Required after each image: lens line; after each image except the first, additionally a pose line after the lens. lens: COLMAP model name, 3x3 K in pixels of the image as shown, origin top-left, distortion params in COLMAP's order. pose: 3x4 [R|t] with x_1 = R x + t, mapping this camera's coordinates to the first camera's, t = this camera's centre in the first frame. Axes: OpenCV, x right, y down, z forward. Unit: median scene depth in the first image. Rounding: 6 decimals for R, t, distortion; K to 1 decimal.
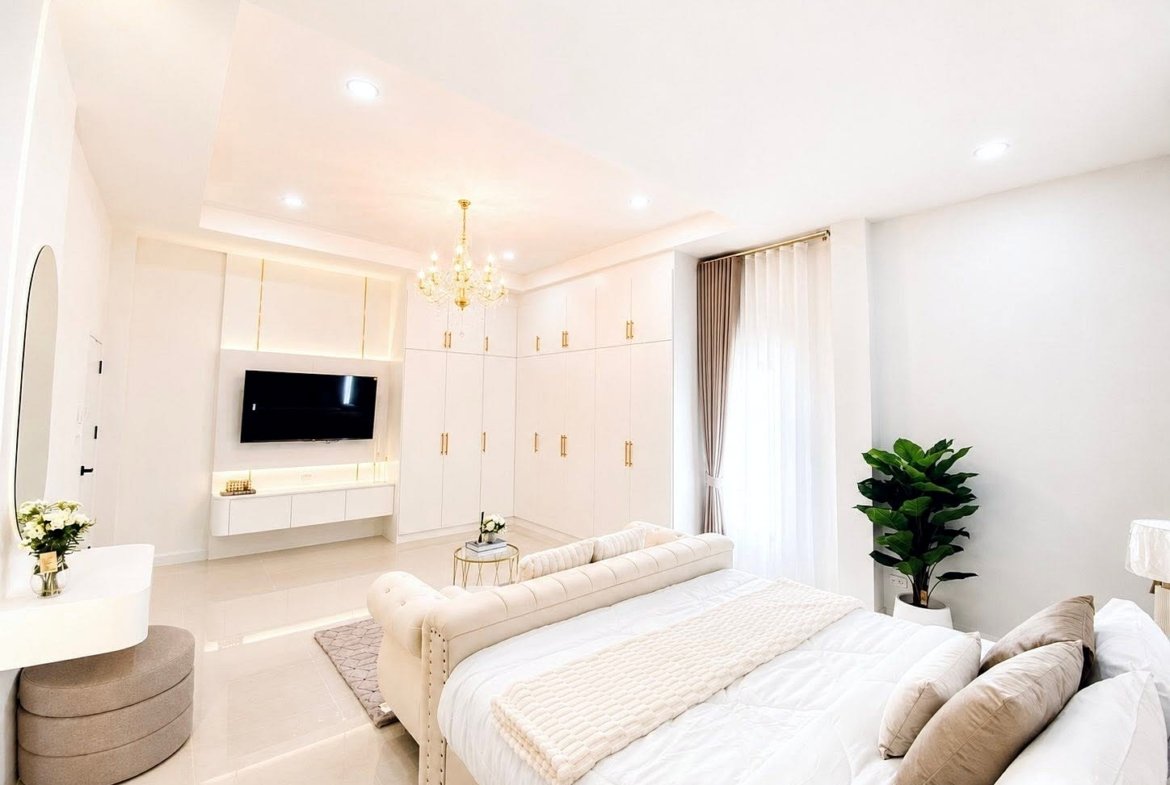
lens RADIAL K [[479.1, 0, 594.4], [0, 479.1, 380.3], [0, 0, 1]] dist [-0.000518, -0.000168]
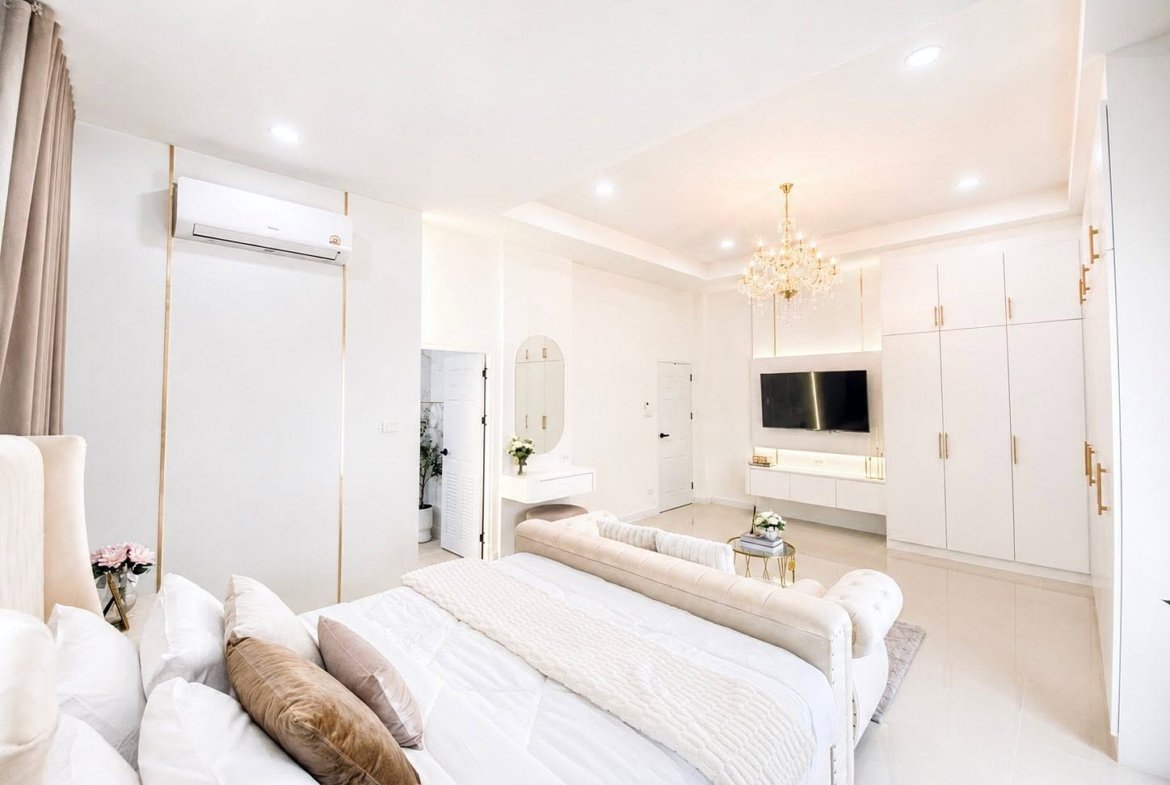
lens RADIAL K [[479.1, 0, 594.4], [0, 479.1, 380.3], [0, 0, 1]] dist [-0.000518, -0.000168]
pose [[0.055565, -0.049203, -0.997242, 0.546970], [0.057336, 0.997294, -0.046011, 0.033131], [0.996807, -0.054621, 0.058236, 0.452553]]
